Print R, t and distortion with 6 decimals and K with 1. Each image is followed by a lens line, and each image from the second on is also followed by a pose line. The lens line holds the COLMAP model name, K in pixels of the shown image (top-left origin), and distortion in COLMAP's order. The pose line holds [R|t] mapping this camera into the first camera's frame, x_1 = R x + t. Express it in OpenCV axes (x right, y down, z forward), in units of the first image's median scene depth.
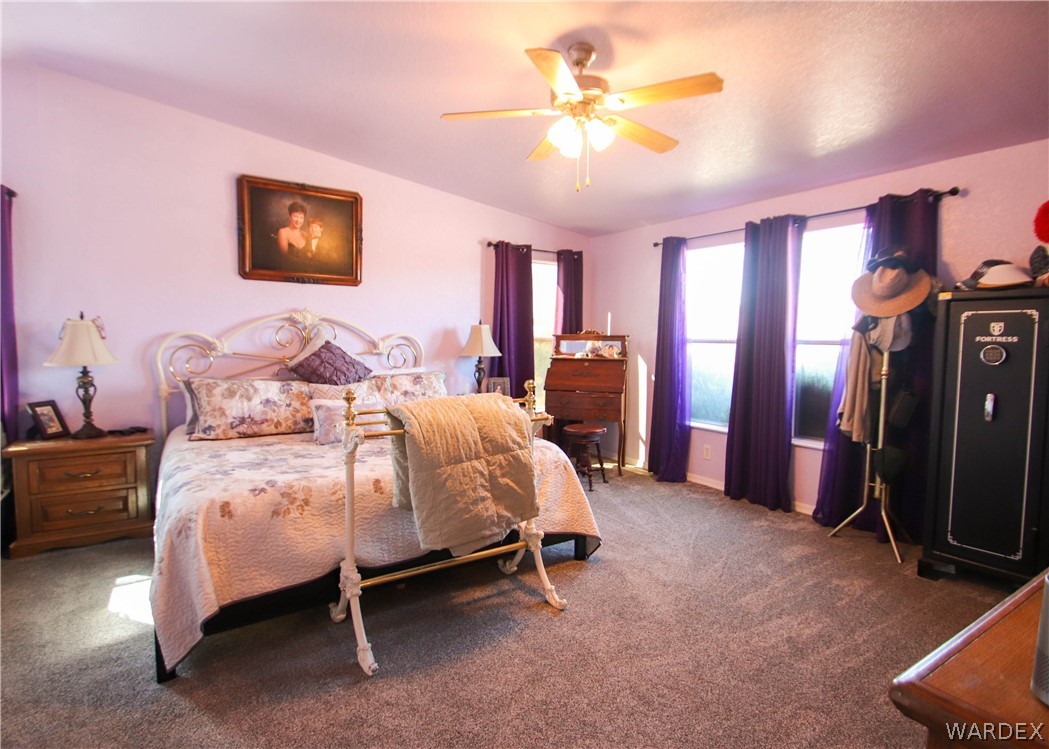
lens RADIAL K [[538.3, 0, 515.6], [0, 538.3, 371.0], [0, 0, 1]] dist [0.008722, -0.014917]
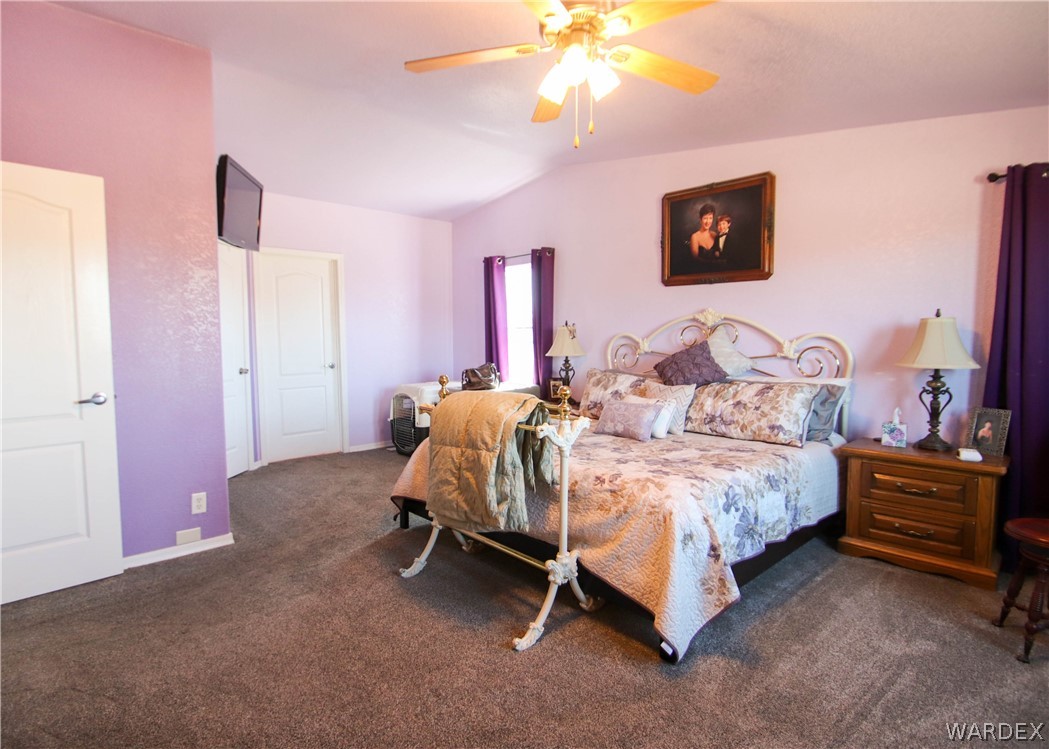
lens RADIAL K [[538.3, 0, 515.6], [0, 538.3, 371.0], [0, 0, 1]] dist [0.008722, -0.014917]
pose [[0.157456, 0.058803, -0.985774, 0.557769], [-0.063129, 0.996783, 0.049376, -0.028992], [0.985506, 0.054456, 0.160661, 0.508145]]
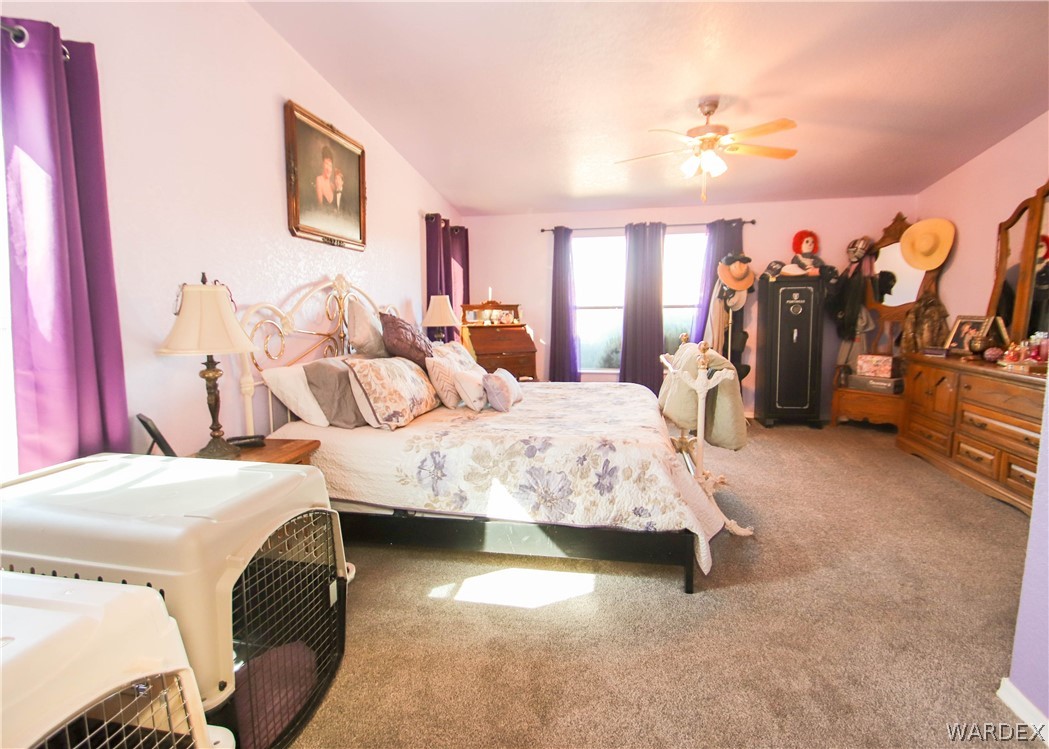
lens RADIAL K [[538.3, 0, 515.6], [0, 538.3, 371.0], [0, 0, 1]] dist [0.008722, -0.014917]
pose [[0.700568, -0.098179, 0.706800, -0.833829], [0.064012, 0.995143, 0.074785, -0.012288], [-0.710709, -0.007148, 0.703450, 0.209411]]
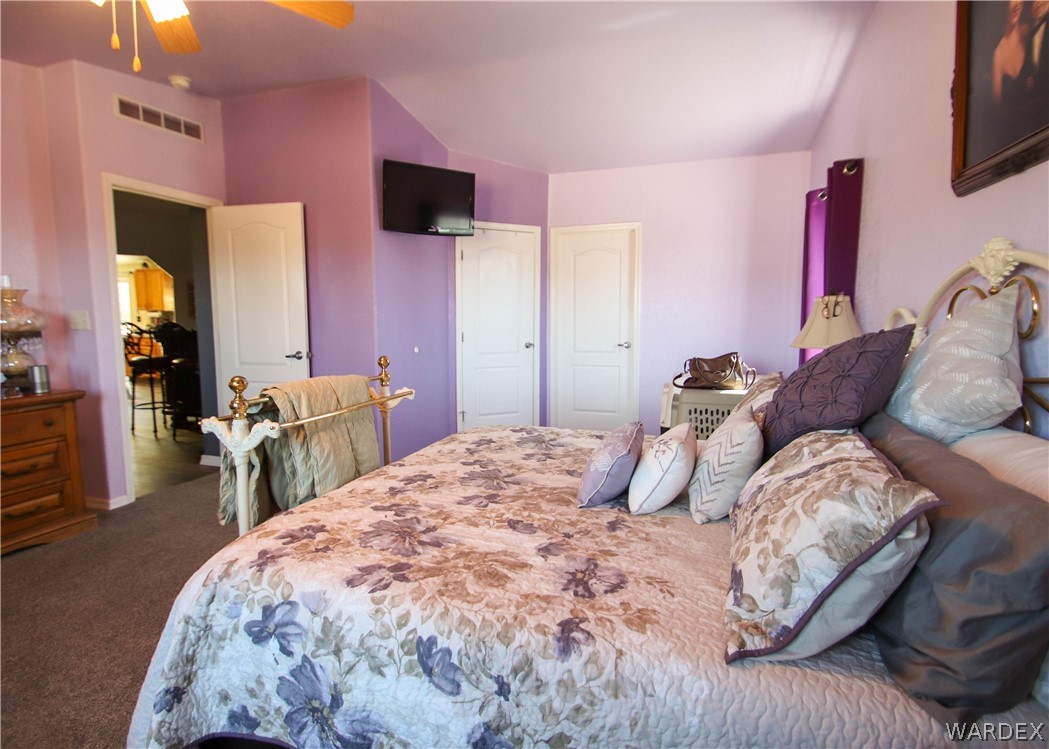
lens RADIAL K [[538.3, 0, 515.6], [0, 538.3, 371.0], [0, 0, 1]] dist [0.008722, -0.014917]
pose [[-0.785069, 0.060231, -0.616473, 0.110505], [-0.045431, 0.986981, 0.154287, -0.070842], [0.617740, 0.149132, -0.772112, 1.124711]]
